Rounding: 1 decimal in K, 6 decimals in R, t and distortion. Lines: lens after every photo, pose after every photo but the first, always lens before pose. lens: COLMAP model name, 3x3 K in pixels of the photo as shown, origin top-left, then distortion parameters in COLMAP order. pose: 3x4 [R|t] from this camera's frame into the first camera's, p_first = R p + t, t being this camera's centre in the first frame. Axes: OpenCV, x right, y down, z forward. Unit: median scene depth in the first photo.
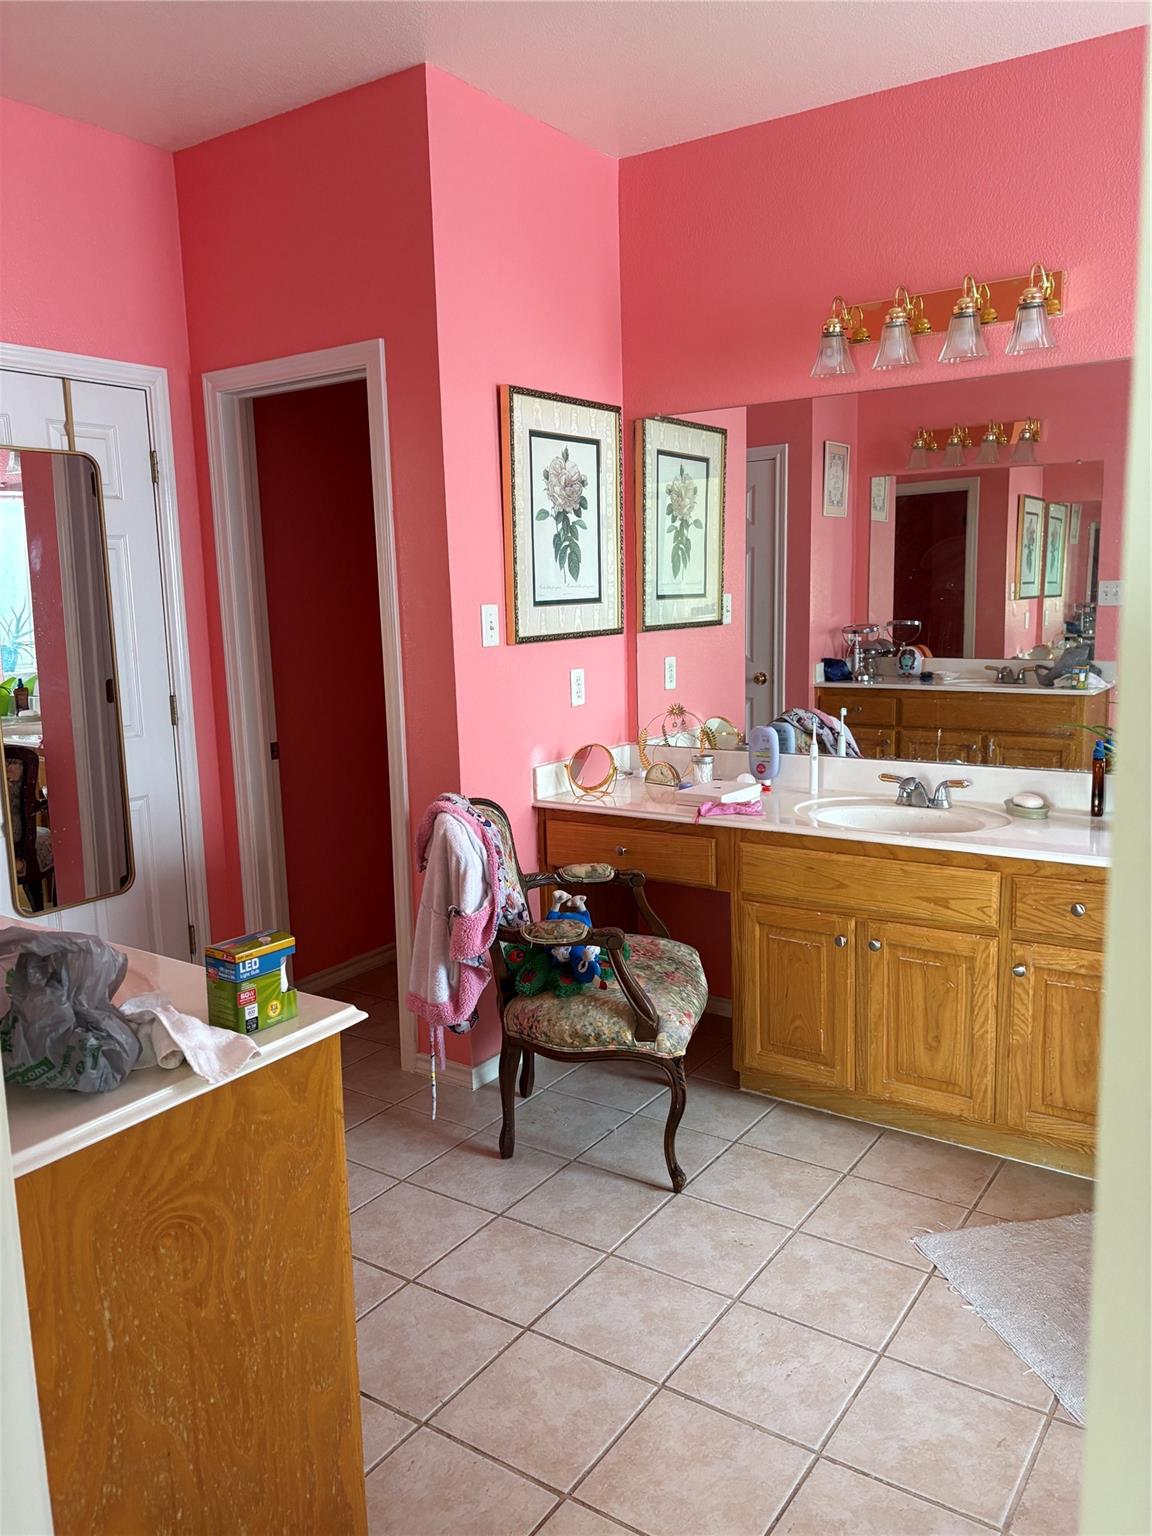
lens RADIAL K [[1162.2, 0, 575.6], [0, 1162.2, 762.7], [0, 0, 1]] dist [-0.014630, -0.015606]
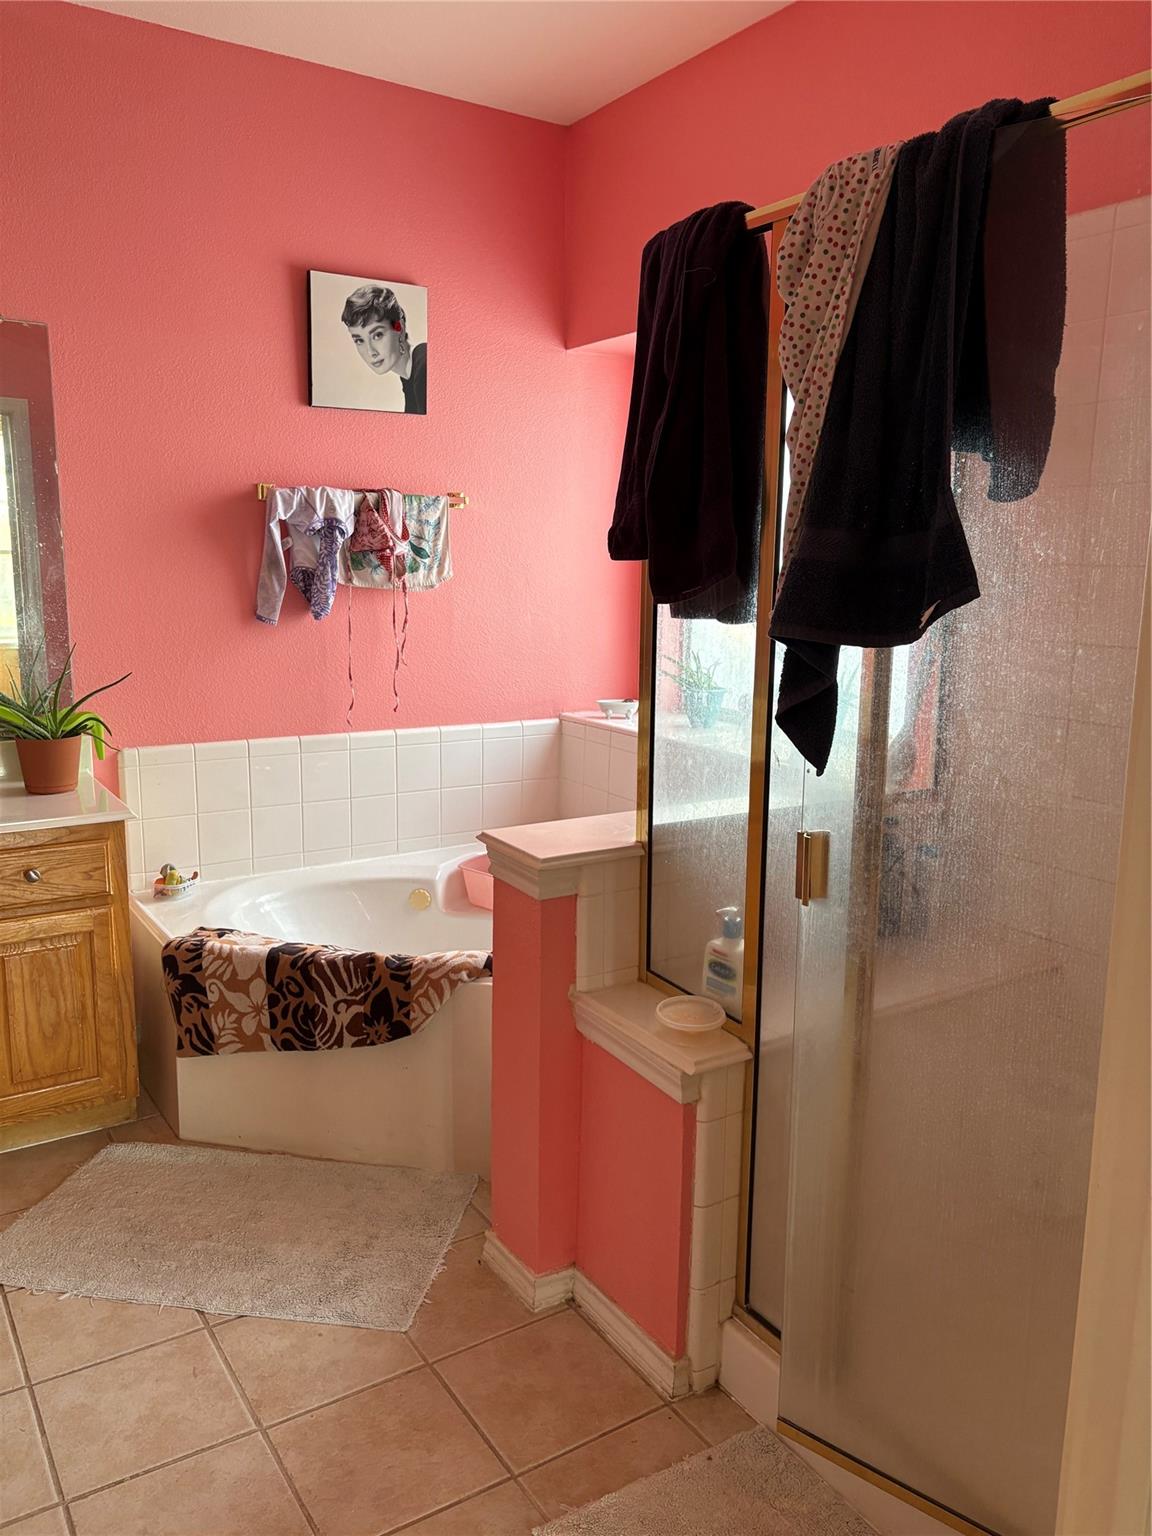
lens RADIAL K [[1162.2, 0, 573.7], [0, 1162.2, 770.4], [0, 0, 1]] dist [-0.014630, -0.015606]
pose [[0.393971, -0.147531, 0.907205, -0.346681], [0.130054, 0.986051, 0.103875, -0.003770], [-0.909875, 0.077062, 0.407662, 0.223587]]
